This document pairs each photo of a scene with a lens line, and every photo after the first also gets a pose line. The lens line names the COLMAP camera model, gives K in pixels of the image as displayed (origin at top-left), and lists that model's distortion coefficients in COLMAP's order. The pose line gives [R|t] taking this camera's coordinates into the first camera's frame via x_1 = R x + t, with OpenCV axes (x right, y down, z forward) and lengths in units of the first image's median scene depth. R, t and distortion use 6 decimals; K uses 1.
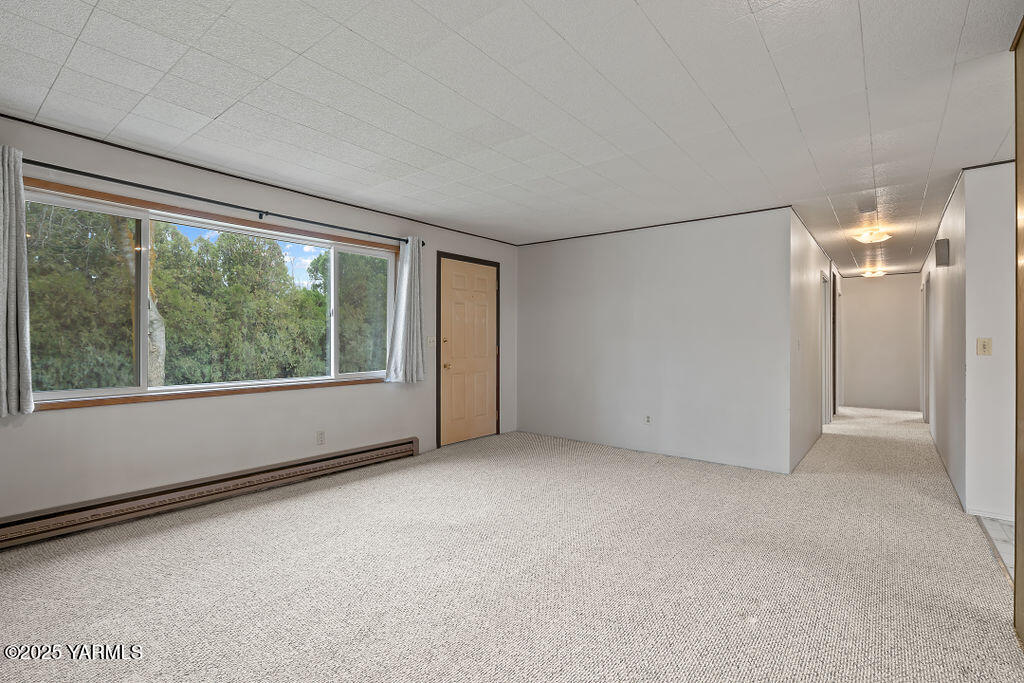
lens RADIAL K [[479.3, 0, 512.0], [0, 479.3, 341.5], [0, 0, 1]] dist [-0.000388, 0.000096]
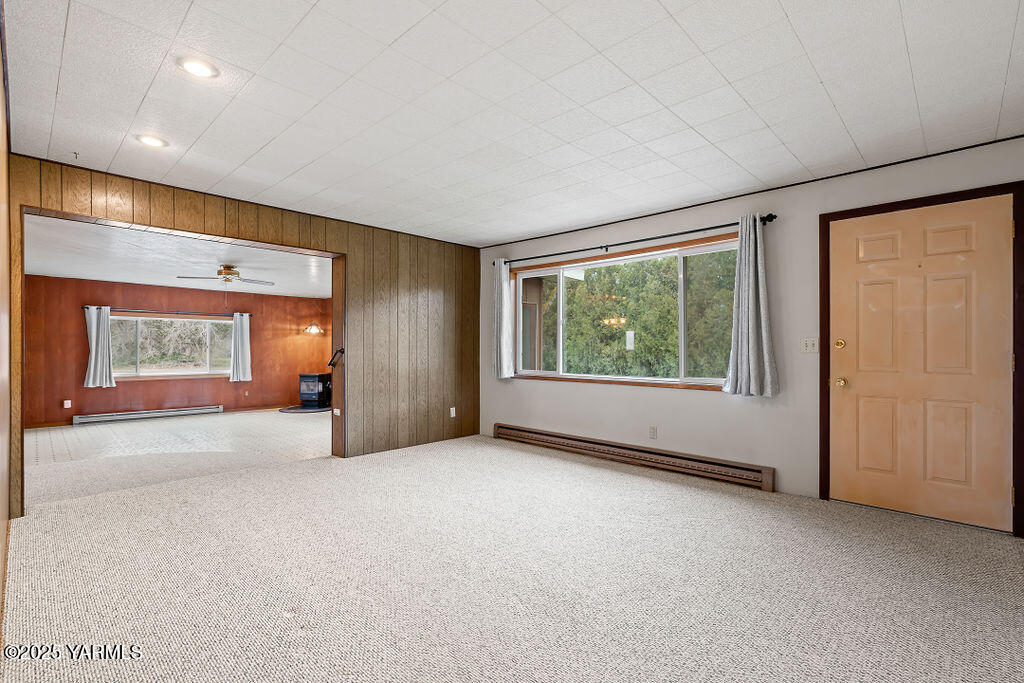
lens RADIAL K [[474.6, 0, 507.1], [0, 474.6, 346.3], [0, 0, 1]] dist [-0.001174, -0.000117]
pose [[-0.094525, -0.004083, -0.995514, 0.624187], [-0.004711, 0.999982, -0.003654, 0.007536], [0.995511, 0.004344, -0.094543, 0.667709]]
